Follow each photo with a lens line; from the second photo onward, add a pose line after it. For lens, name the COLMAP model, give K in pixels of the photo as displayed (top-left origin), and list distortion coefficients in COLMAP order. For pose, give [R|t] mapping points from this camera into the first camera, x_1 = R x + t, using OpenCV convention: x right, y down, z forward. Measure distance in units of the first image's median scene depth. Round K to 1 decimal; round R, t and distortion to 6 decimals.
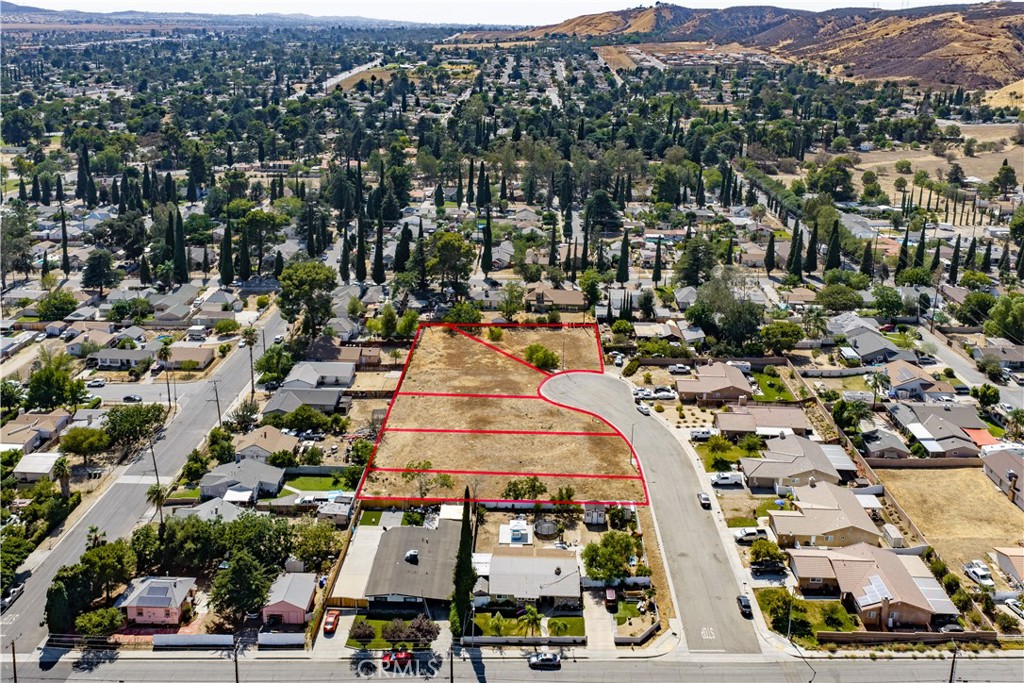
lens RADIAL K [[852.9, 0, 512.0], [0, 852.9, 341.5], [0, 0, 1]] dist [0.015332, -0.035502]
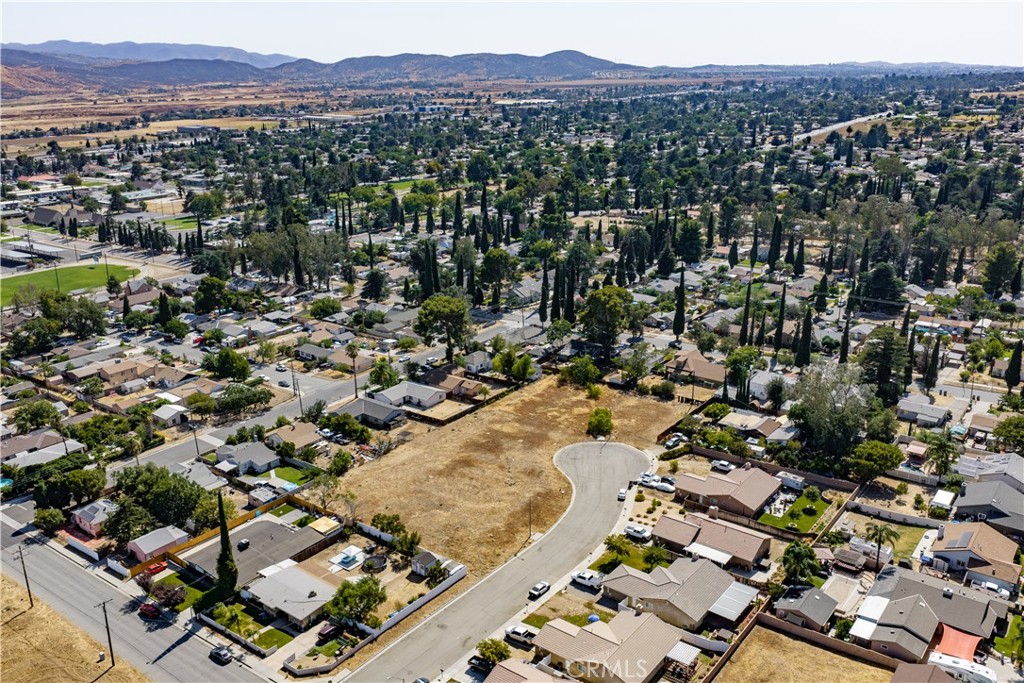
lens RADIAL K [[852.9, 0, 512.0], [0, 852.9, 341.5], [0, 0, 1]] dist [0.015332, -0.035502]
pose [[0.800002, 0.152595, -0.580268, 0.681866], [-0.182451, 0.983190, 0.007011, -0.081326], [0.571584, 0.100262, 0.814395, 0.186938]]
